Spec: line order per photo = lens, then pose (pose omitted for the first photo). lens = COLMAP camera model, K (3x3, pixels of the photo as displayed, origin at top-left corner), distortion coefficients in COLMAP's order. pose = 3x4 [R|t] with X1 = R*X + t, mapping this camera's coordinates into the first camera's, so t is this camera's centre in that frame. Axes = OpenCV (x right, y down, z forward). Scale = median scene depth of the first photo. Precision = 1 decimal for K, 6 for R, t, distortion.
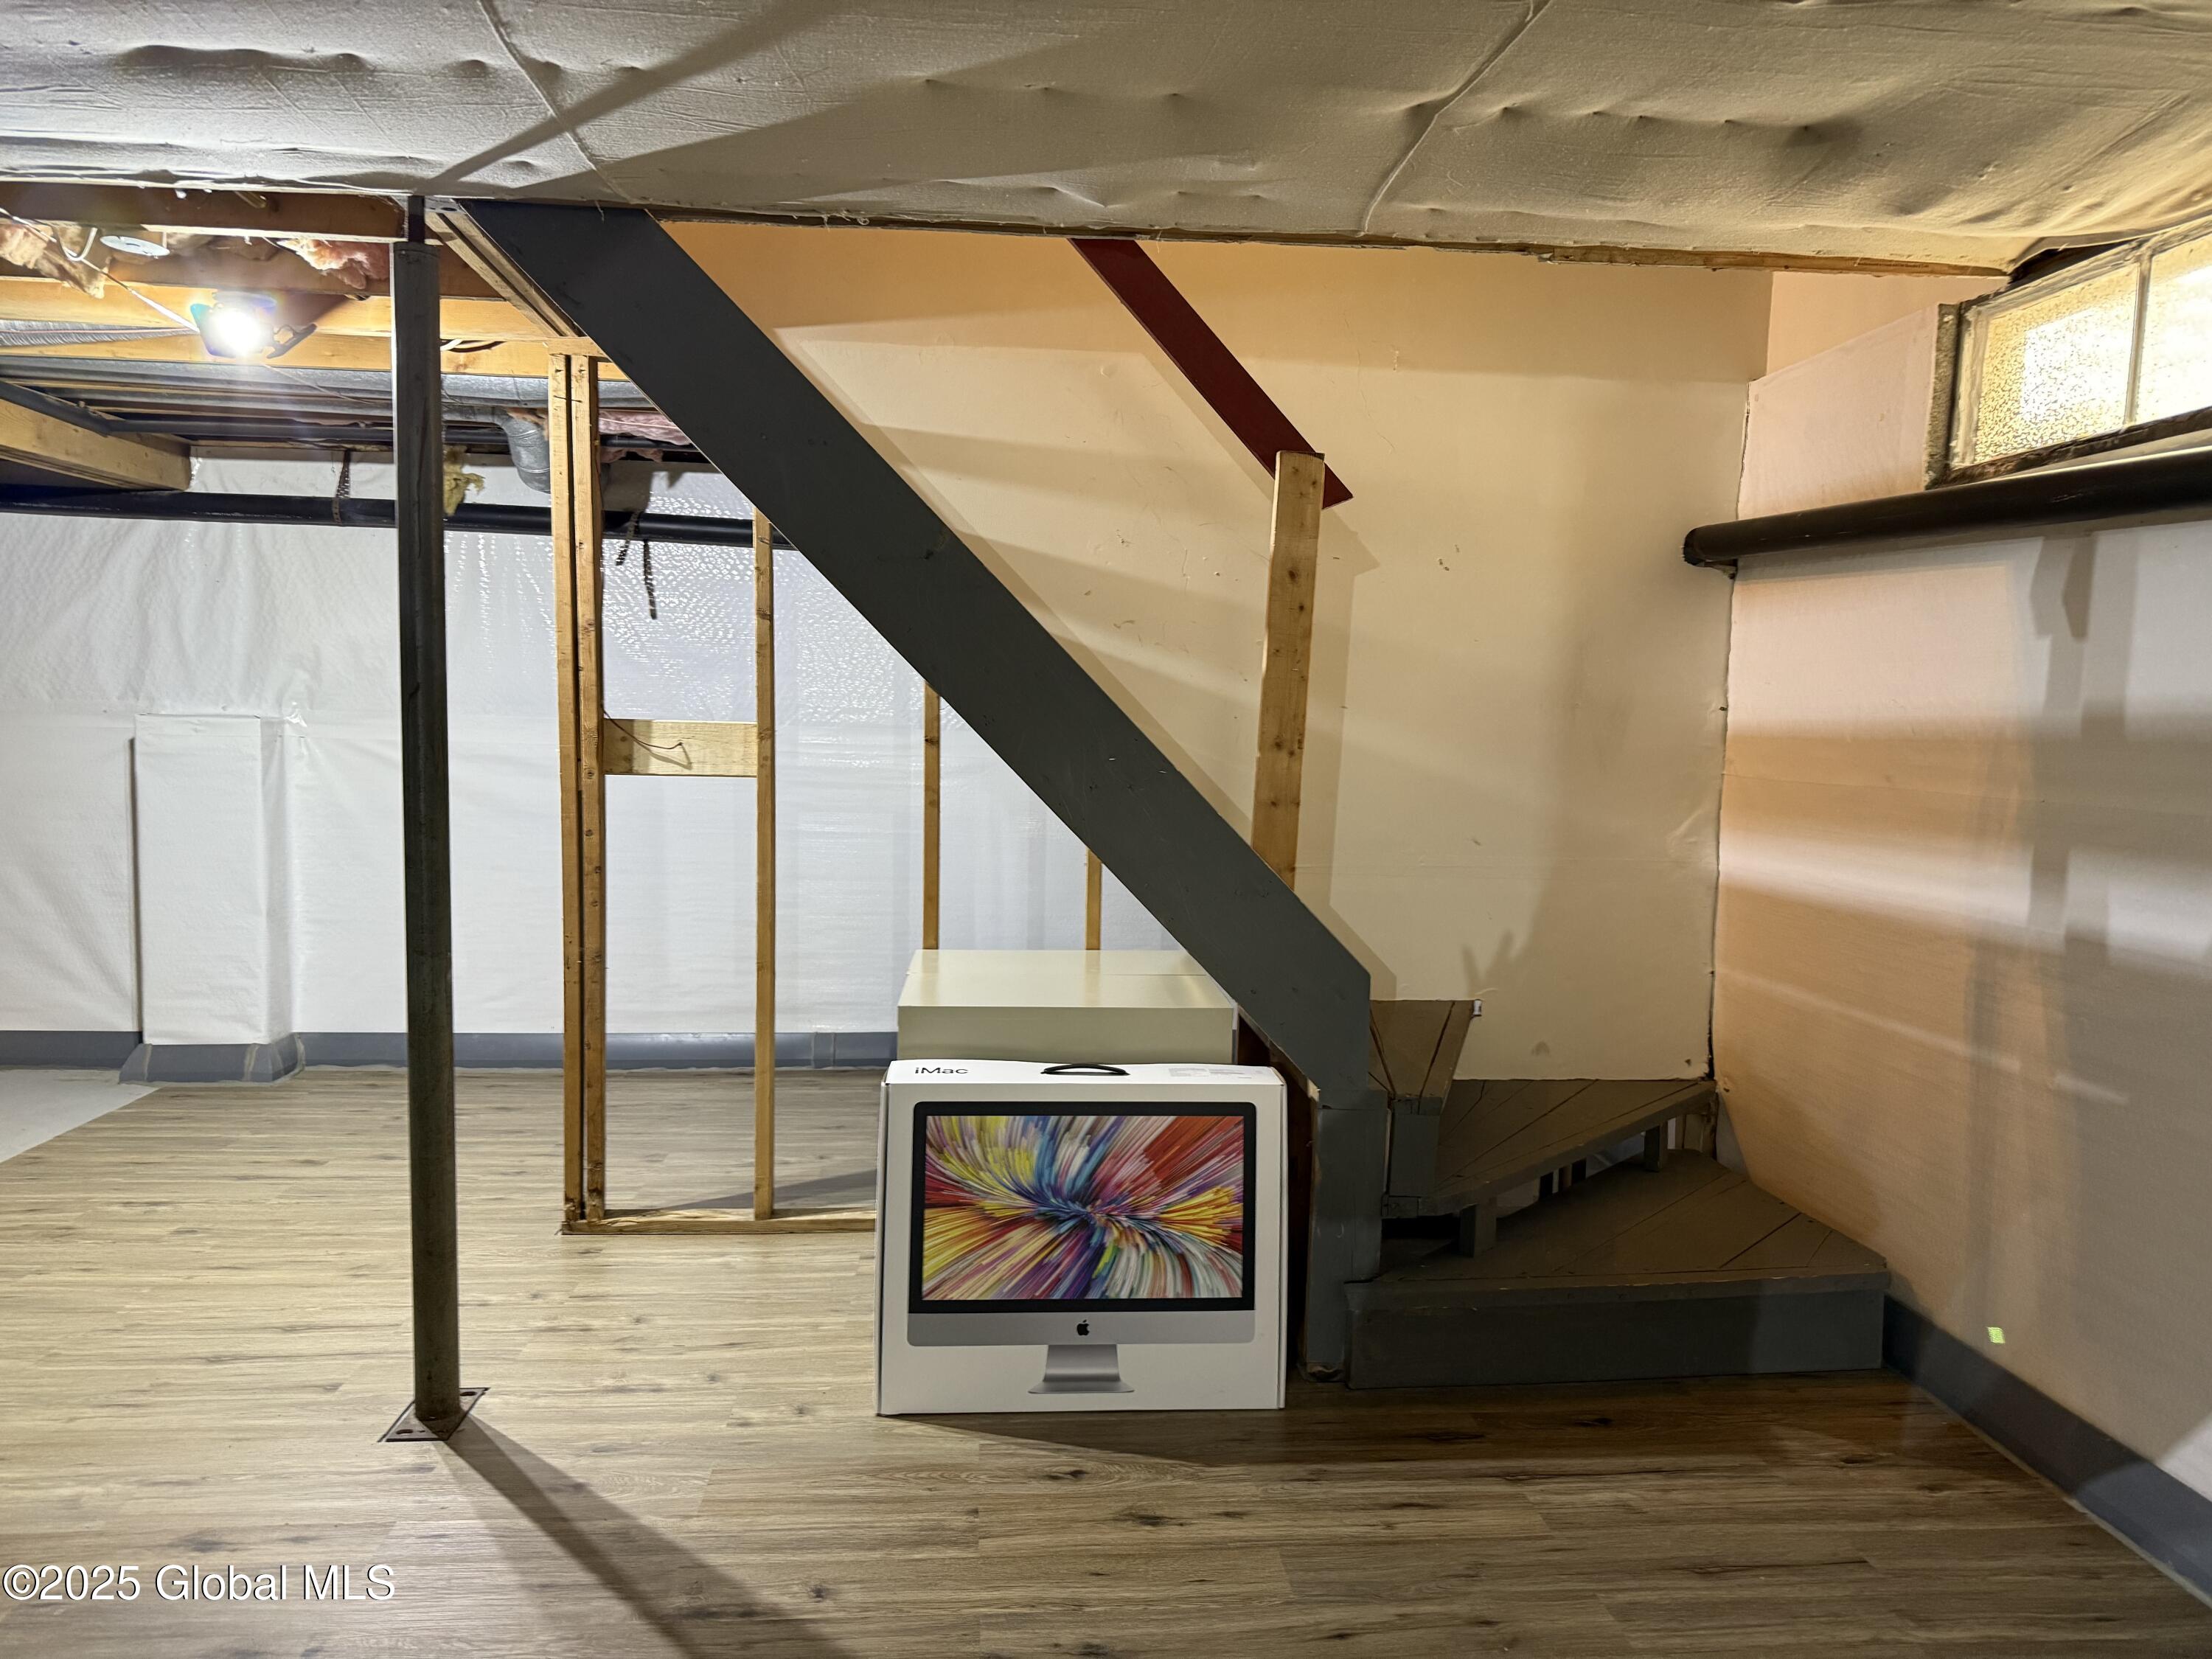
lens RADIAL K [[1561.0, 0, 1118.1], [0, 1561.0, 833.4], [0, 0, 1]] dist [0.009376, -0.013955]
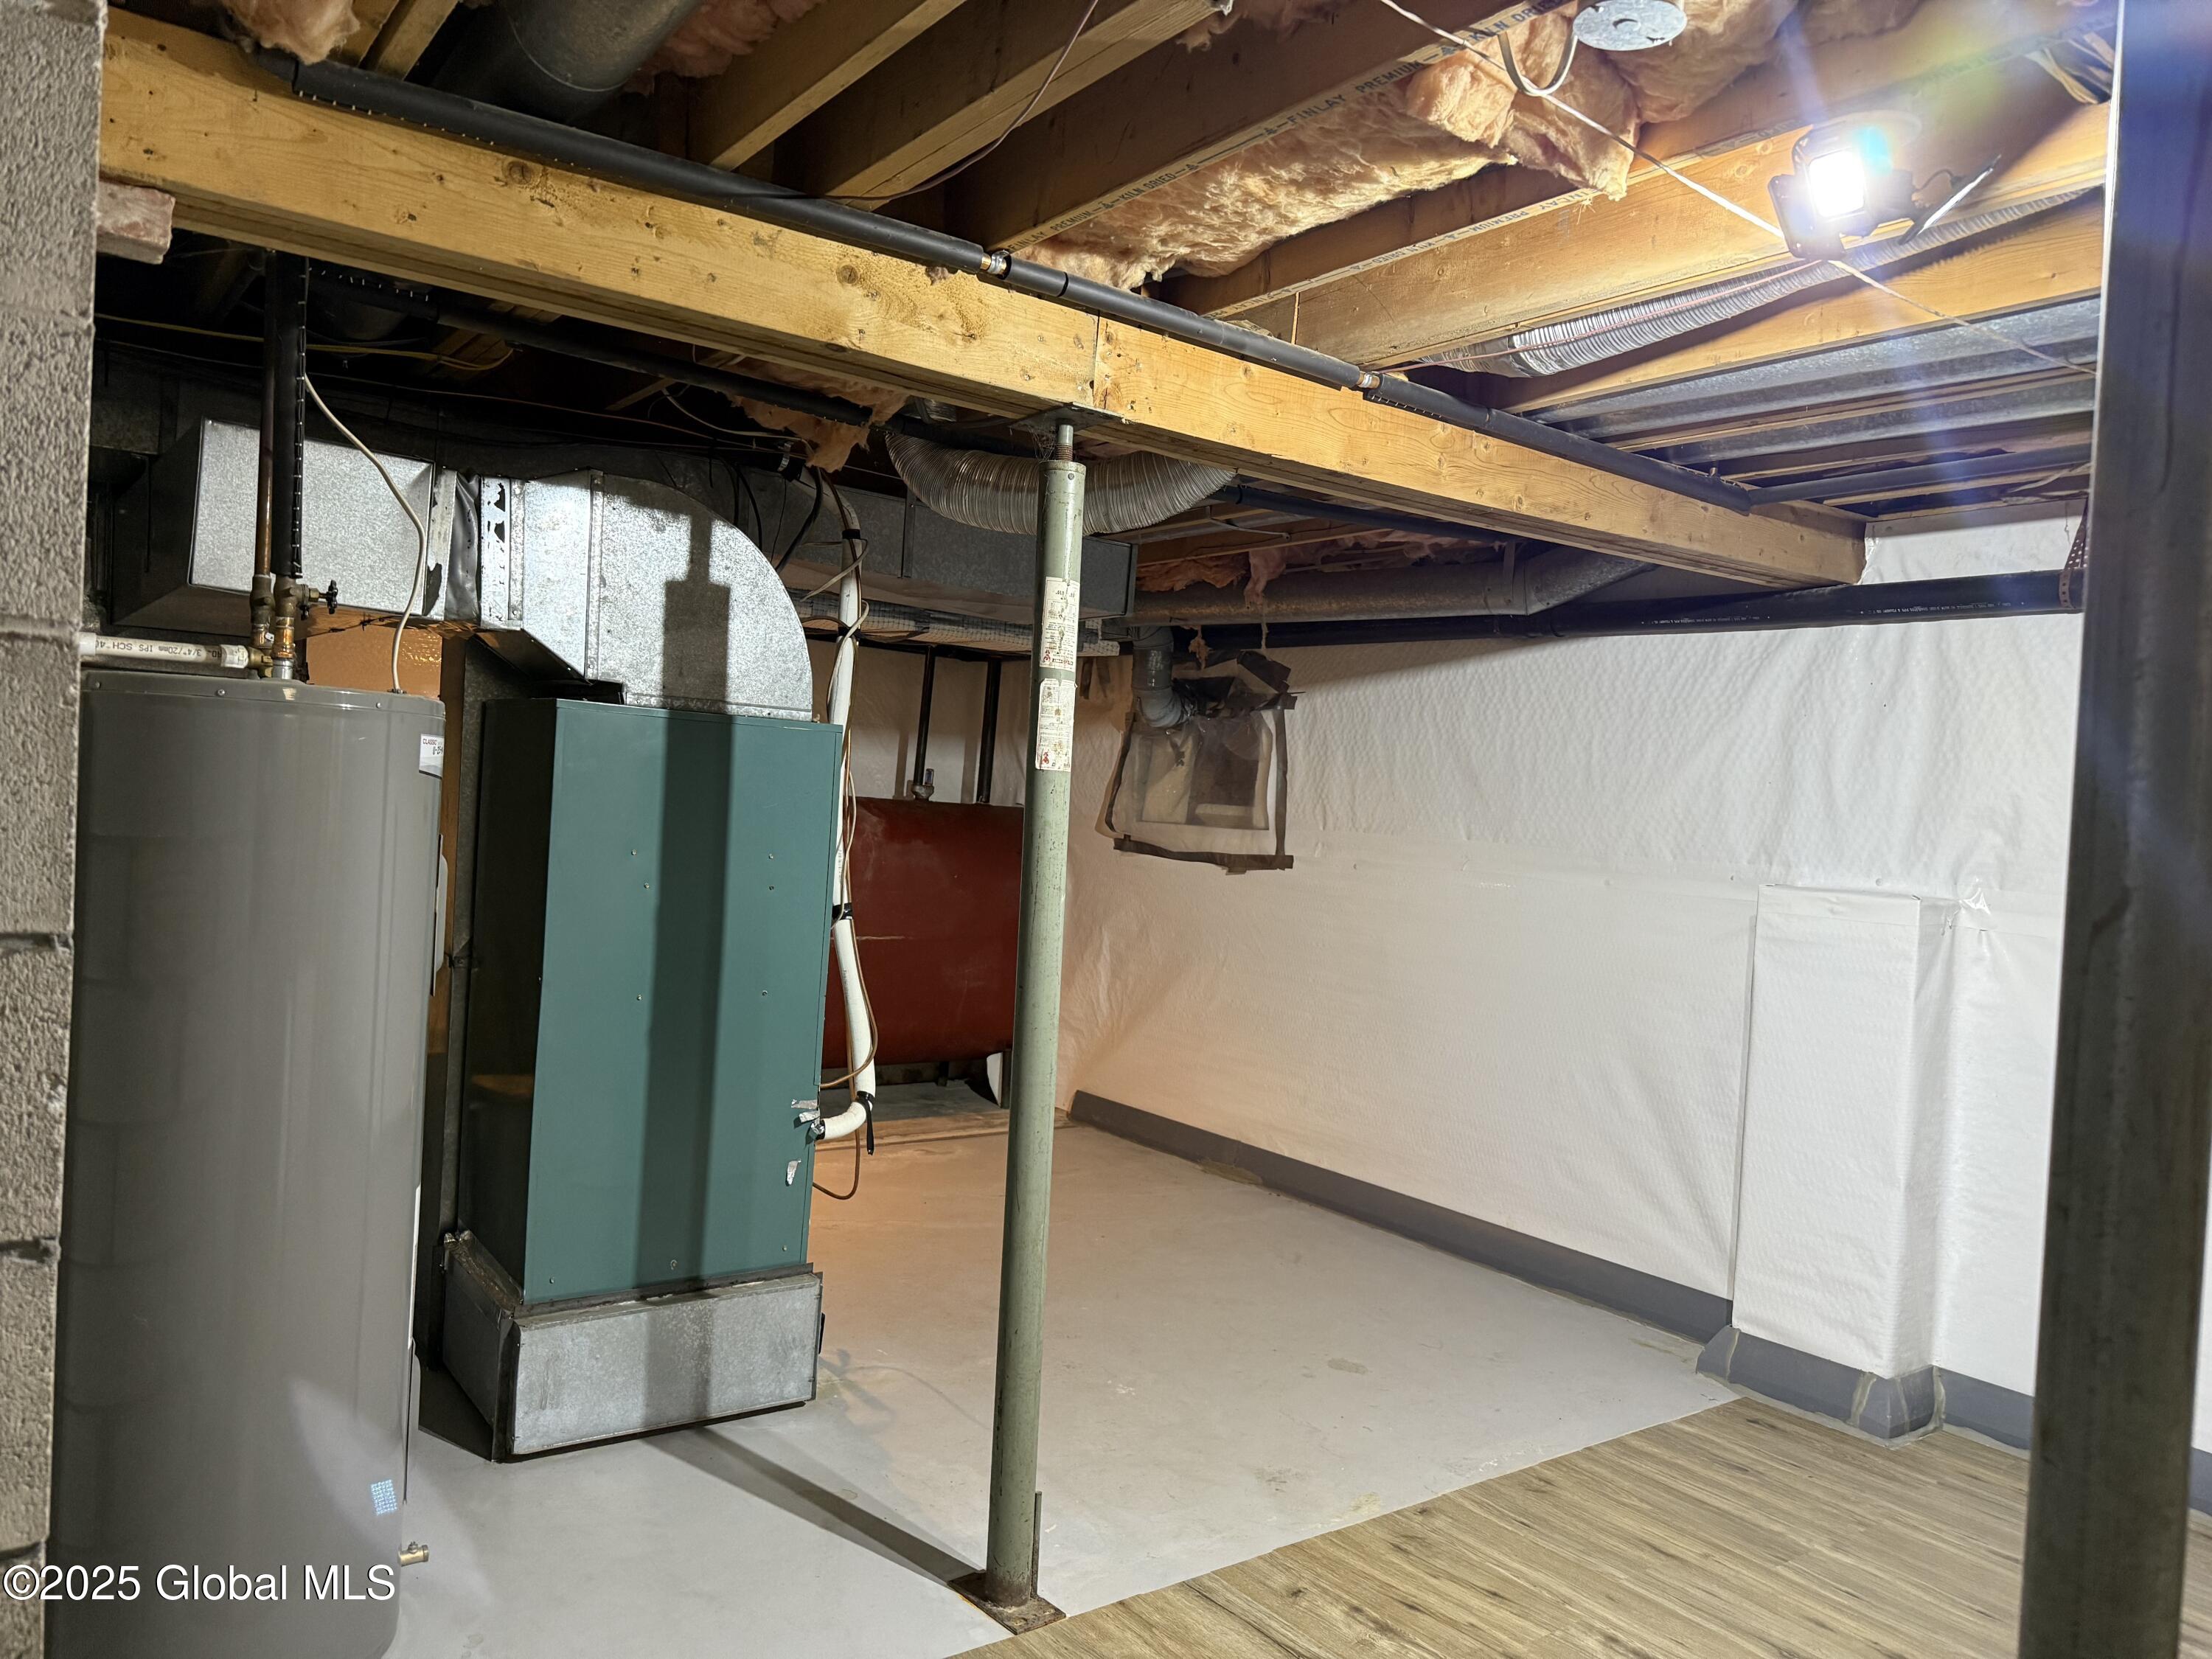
lens RADIAL K [[1561.0, 0, 1114.1], [0, 1561.0, 841.9], [0, 0, 1]] dist [0.009376, -0.013955]
pose [[0.517056, 0.028991, -0.855460, -0.145378], [-0.109112, 0.993505, -0.032280, -0.037800], [0.848968, 0.110031, 0.516862, 0.339725]]
